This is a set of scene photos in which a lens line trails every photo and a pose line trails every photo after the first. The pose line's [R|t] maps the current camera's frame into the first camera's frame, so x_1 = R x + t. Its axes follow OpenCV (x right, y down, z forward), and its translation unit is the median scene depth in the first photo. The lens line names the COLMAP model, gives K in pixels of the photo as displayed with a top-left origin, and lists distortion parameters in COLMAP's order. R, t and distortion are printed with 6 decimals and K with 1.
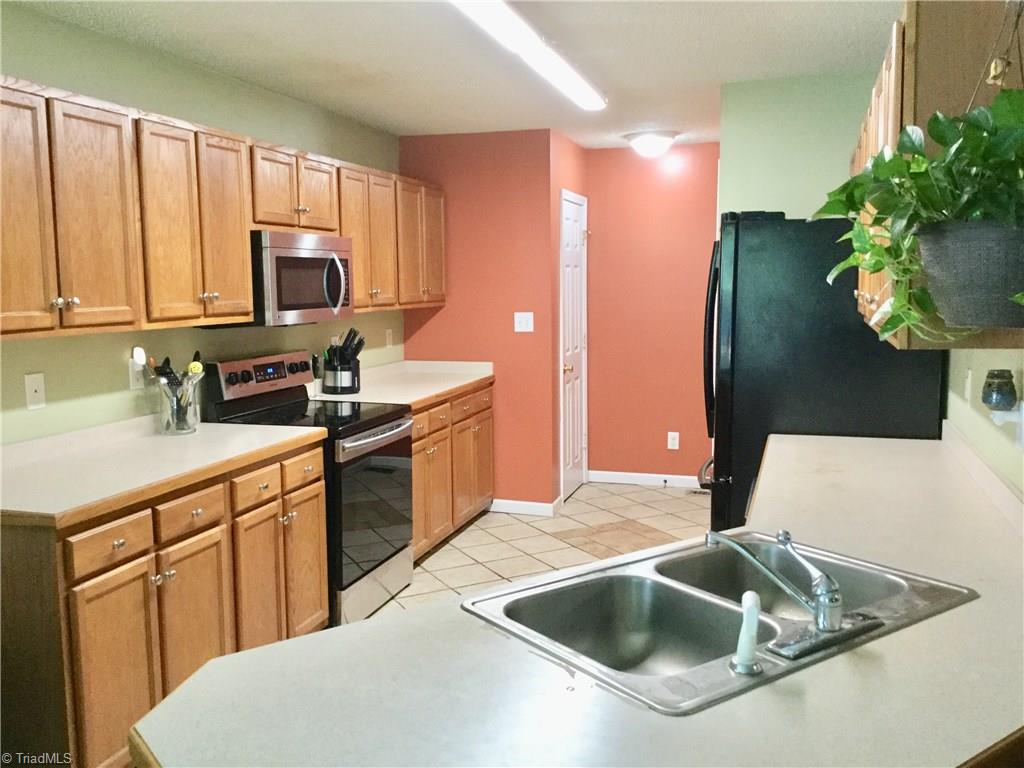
lens RADIAL K [[939.0, 0, 508.3], [0, 939.0, 385.6], [0, 0, 1]] dist [0.113854, -0.199145]
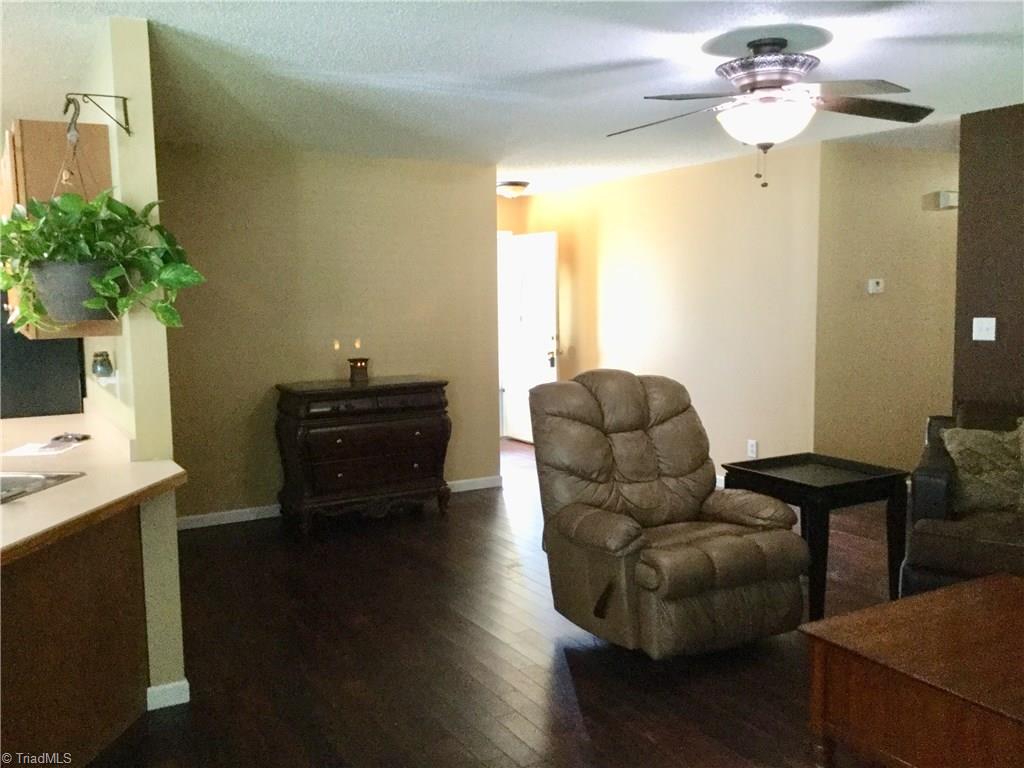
lens RADIAL K [[939.0, 0, 508.3], [0, 939.0, 385.6], [0, 0, 1]] dist [0.113854, -0.199145]
pose [[0.688446, -0.071897, 0.721715, -0.110675], [0.088260, 0.995984, 0.015028, 0.049535], [-0.719897, 0.053353, 0.692027, -0.383634]]
